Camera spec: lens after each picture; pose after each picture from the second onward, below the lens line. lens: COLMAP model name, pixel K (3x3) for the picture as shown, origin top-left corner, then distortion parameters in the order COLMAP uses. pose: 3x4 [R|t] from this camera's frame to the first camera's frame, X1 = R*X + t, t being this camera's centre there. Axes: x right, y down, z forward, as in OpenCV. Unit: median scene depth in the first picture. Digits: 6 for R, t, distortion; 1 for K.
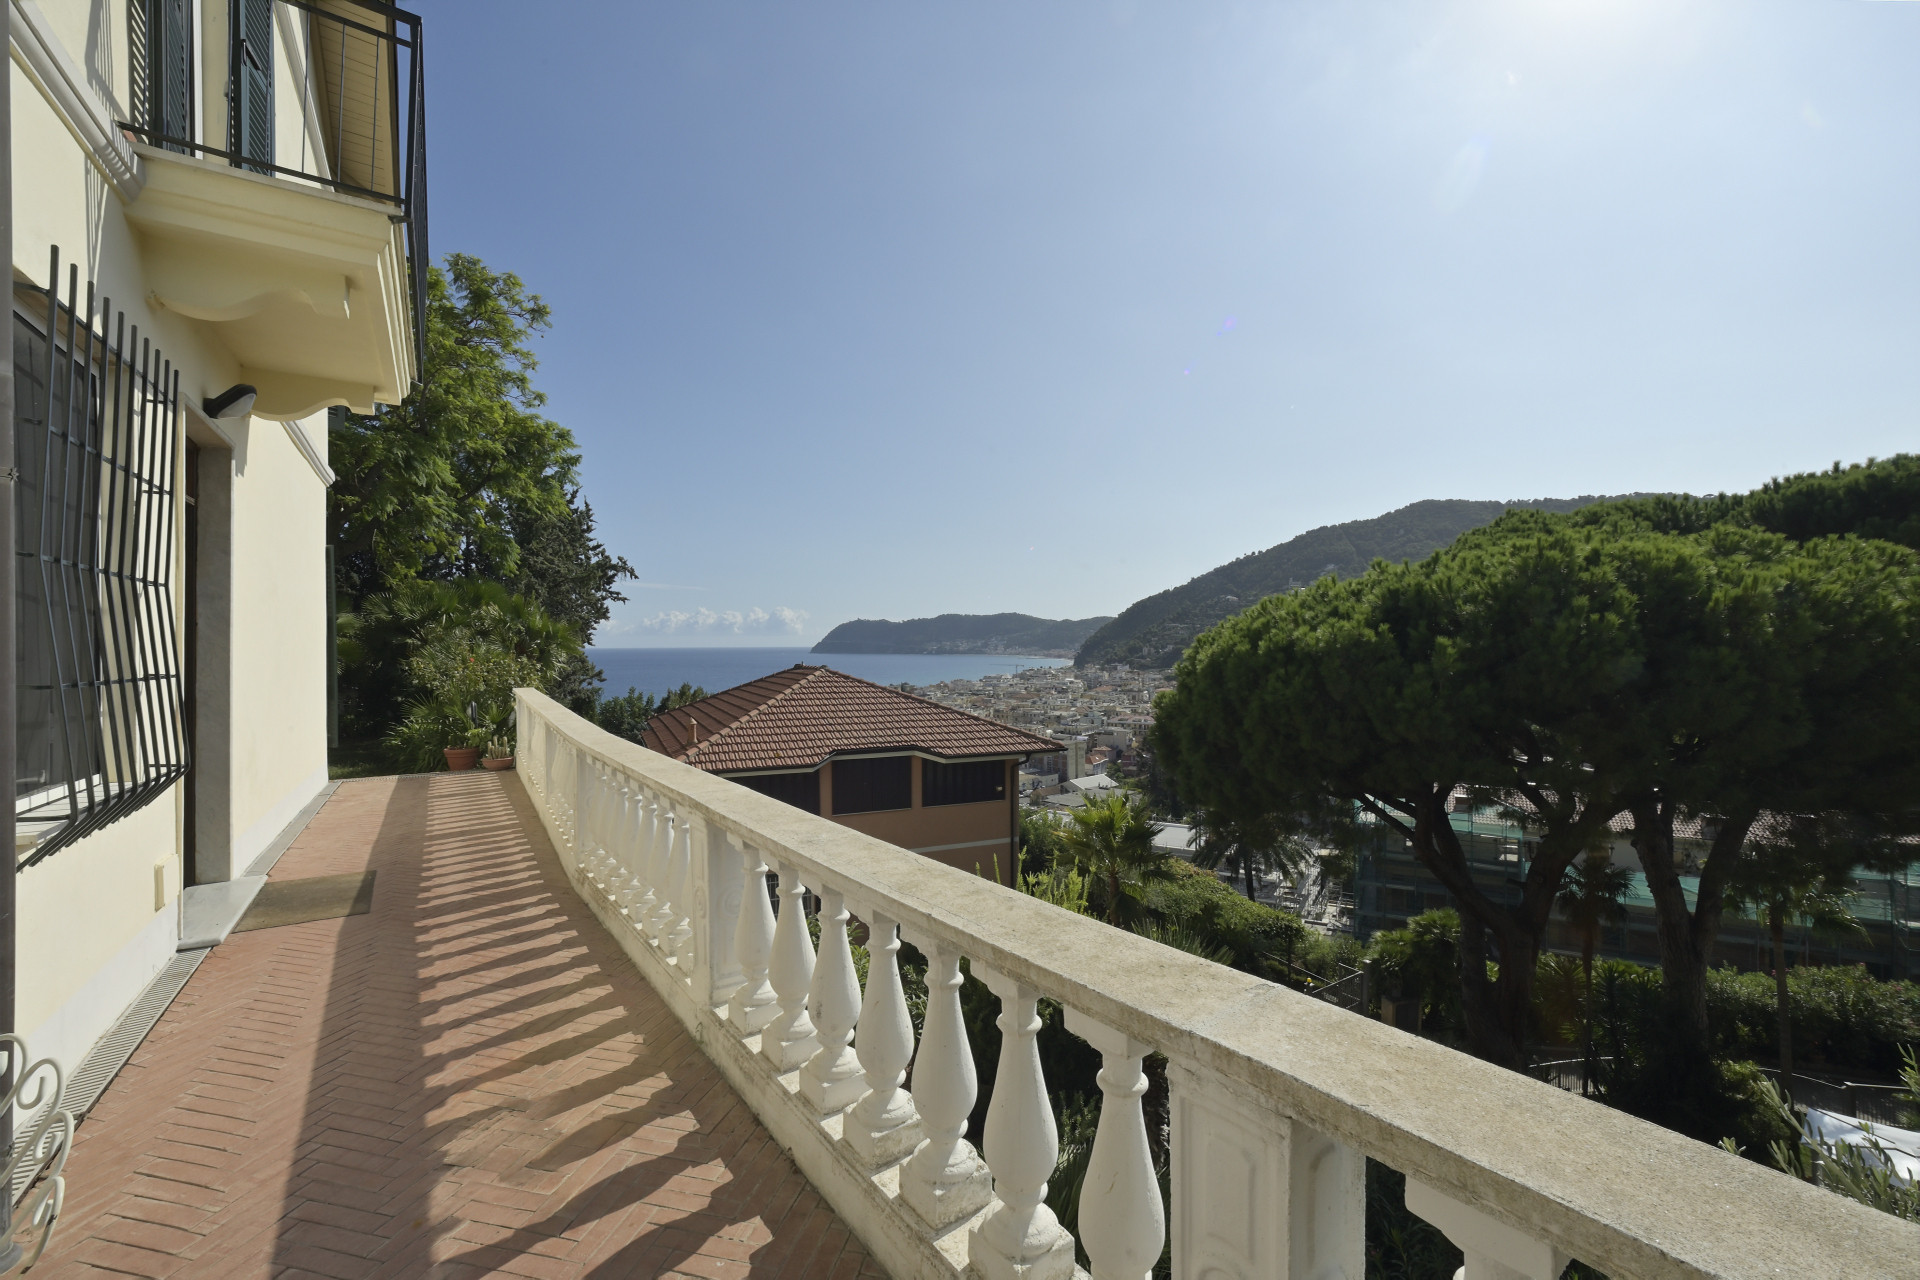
lens RADIAL K [[802.2, 0, 945.9], [0, 802.2, 634.6], [0, 0, 1]] dist [-0.067622, 0.038179]
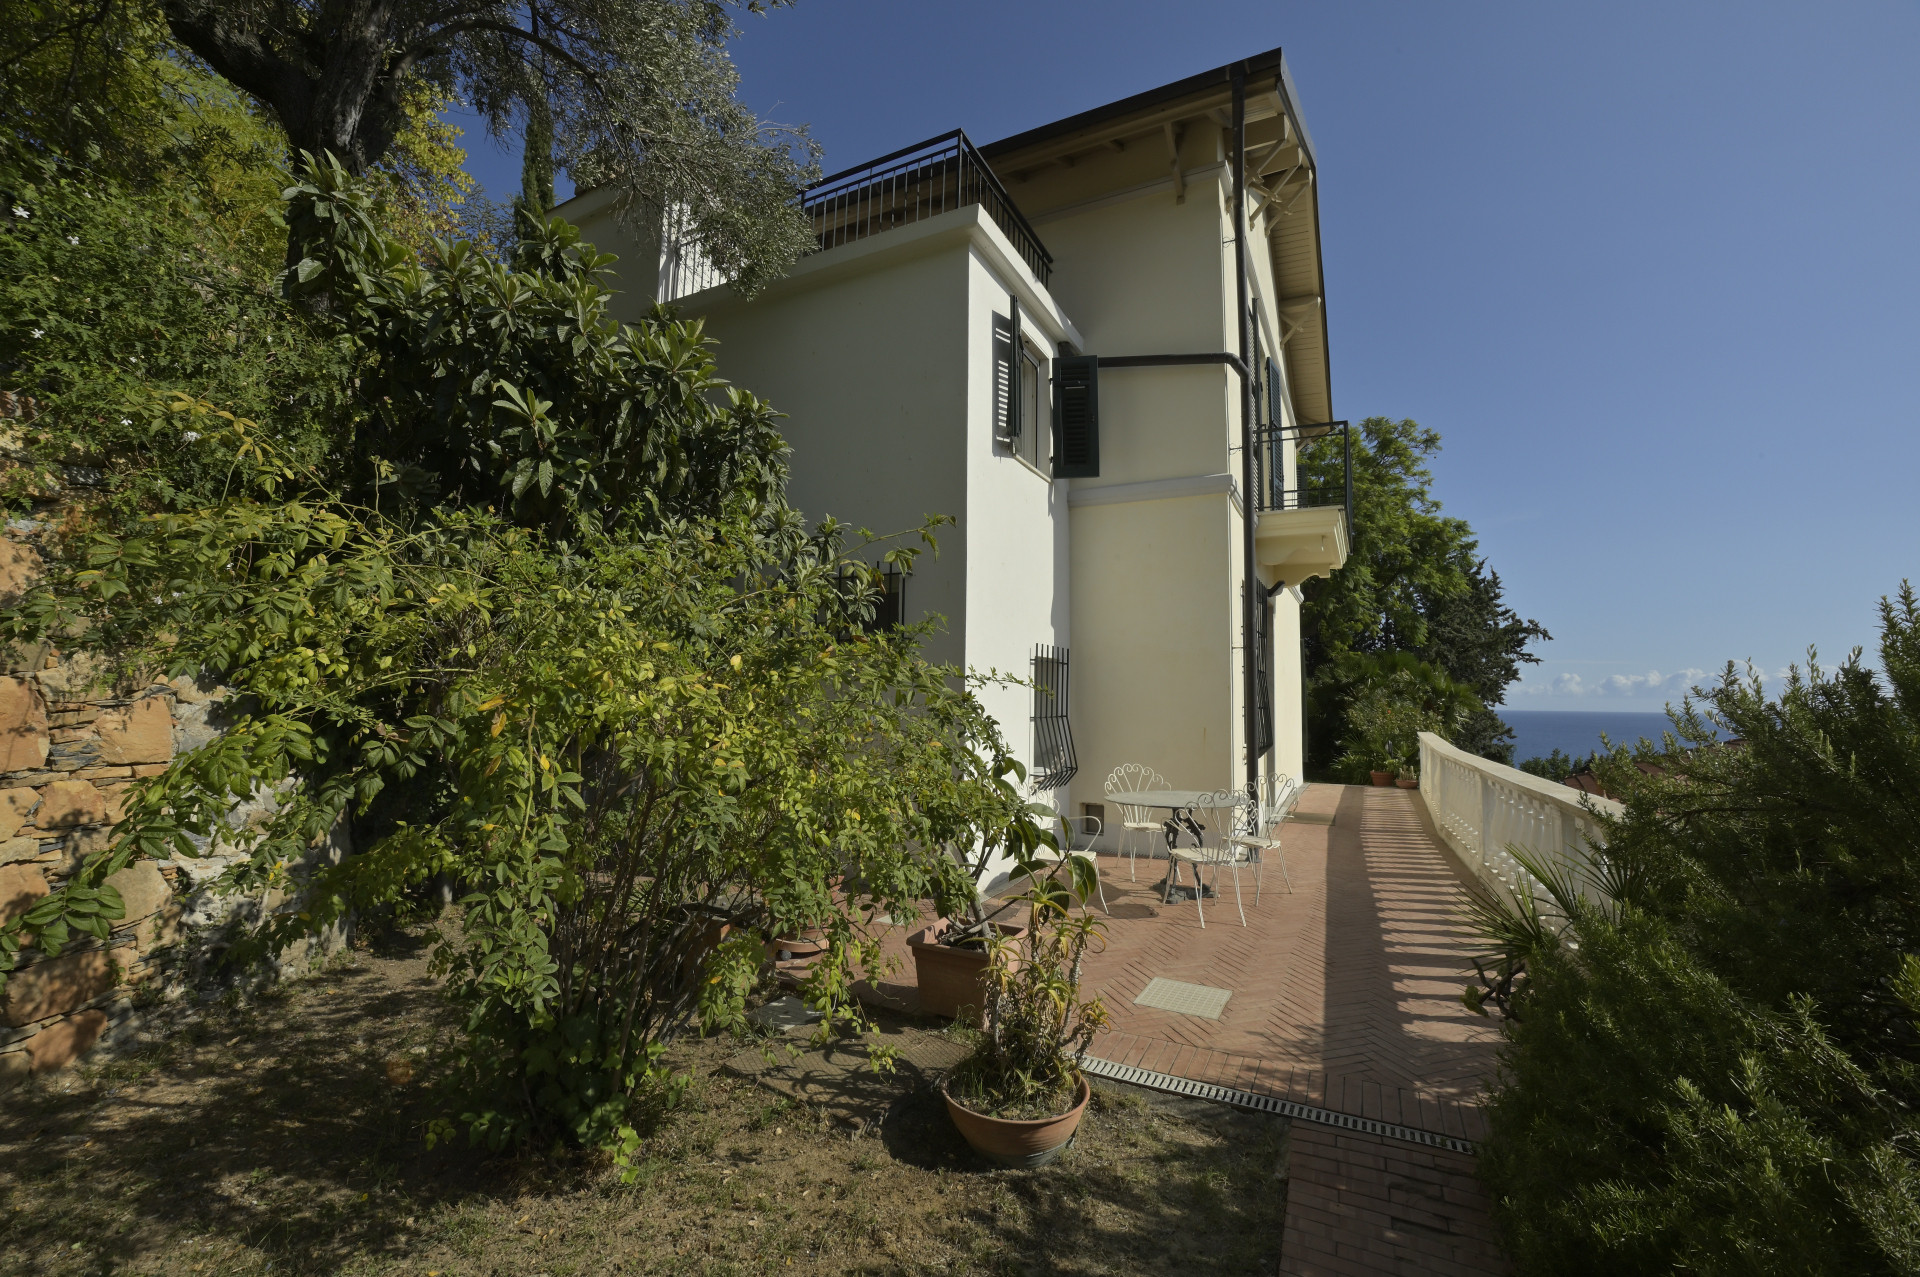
lens RADIAL K [[775.9, 0, 943.4], [0, 775.9, 640.7], [0, 0, 1]] dist [-0.066793, 0.024842]
pose [[0.472152, -0.051222, -0.880028, 0.166472], [-0.010571, 0.997910, -0.063754, 0.000632], [0.881454, 0.039405, 0.470624, -0.257986]]
